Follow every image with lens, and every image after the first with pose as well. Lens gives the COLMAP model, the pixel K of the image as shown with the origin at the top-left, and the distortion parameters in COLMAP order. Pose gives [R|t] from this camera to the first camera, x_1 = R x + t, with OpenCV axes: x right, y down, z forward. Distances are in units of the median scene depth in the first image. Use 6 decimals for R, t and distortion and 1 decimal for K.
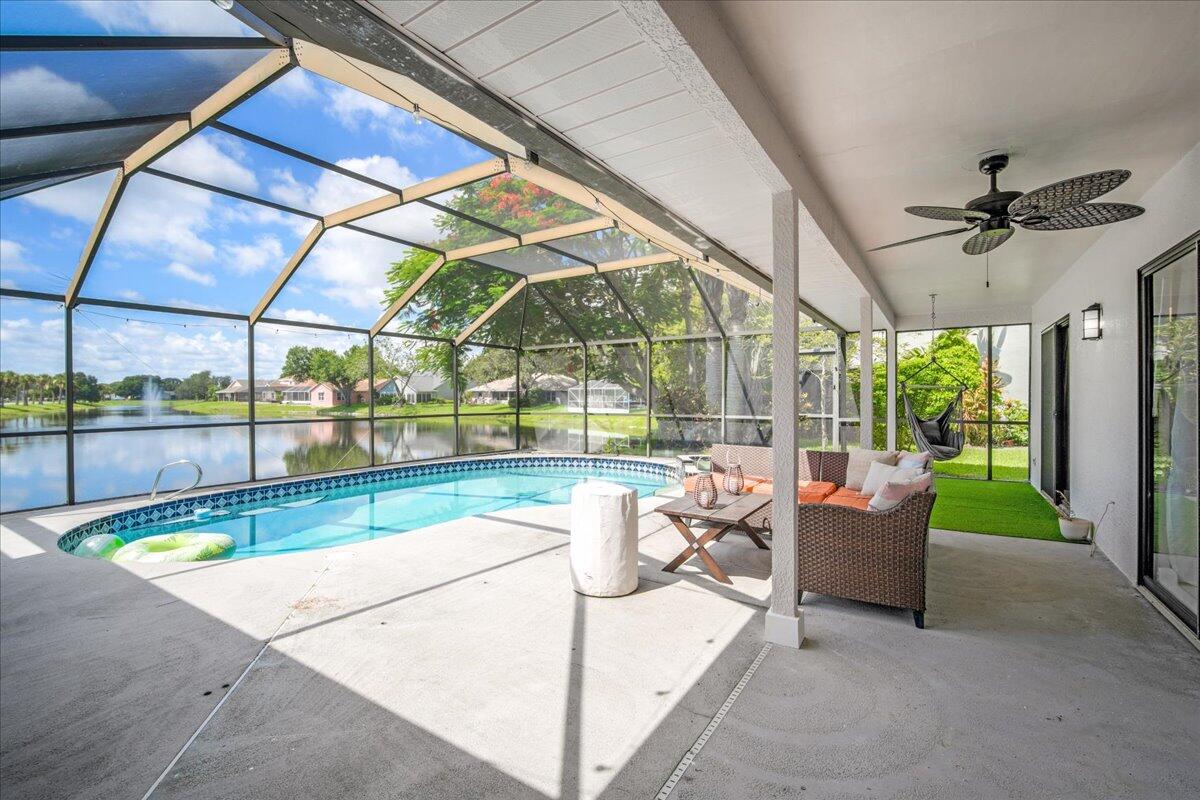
lens RADIAL K [[517.0, 0, 600.1], [0, 517.0, 394.7], [0, 0, 1]] dist [-0.014732, 0.002030]
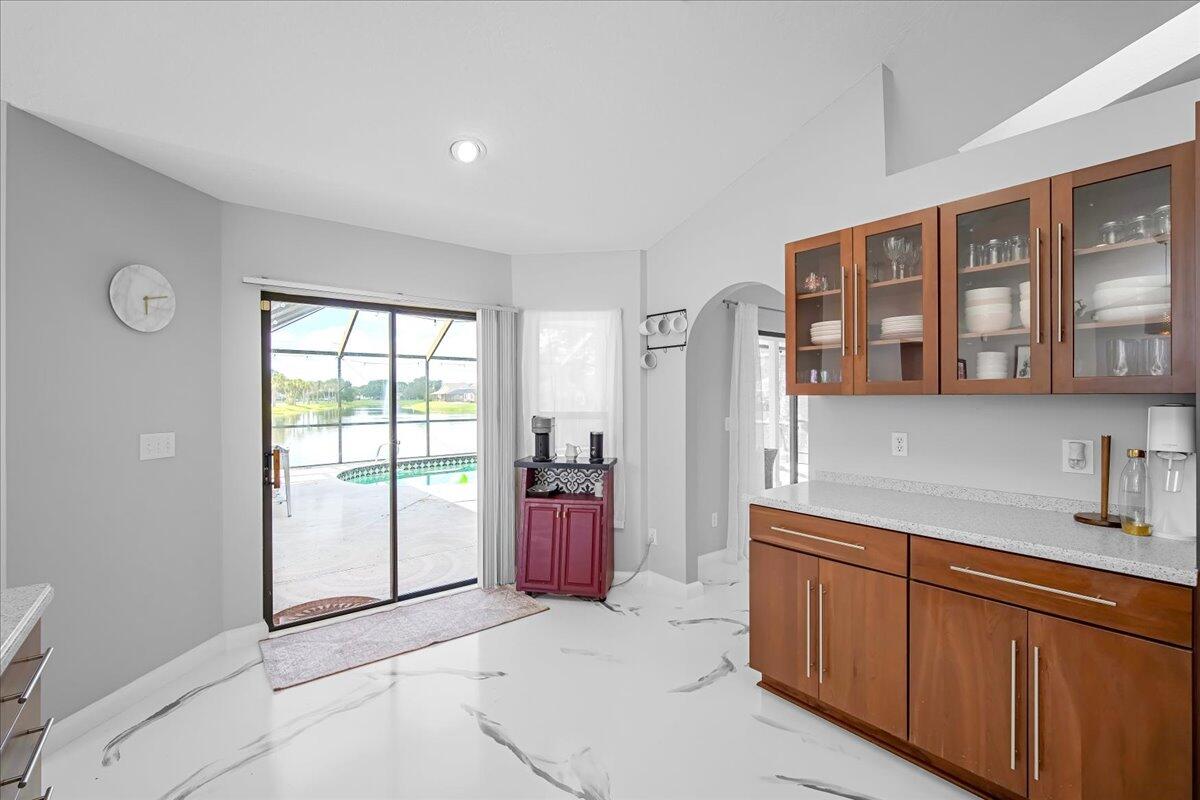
lens RADIAL K [[517.0, 0, 602.3], [0, 517.0, 394.0], [0, 0, 1]] dist [-0.014732, 0.002030]
pose [[0.947826, -0.003013, -0.318773, 0.371588], [0.002656, 0.999995, -0.001554, -0.026792], [0.318776, 0.000627, 0.947830, -0.379025]]
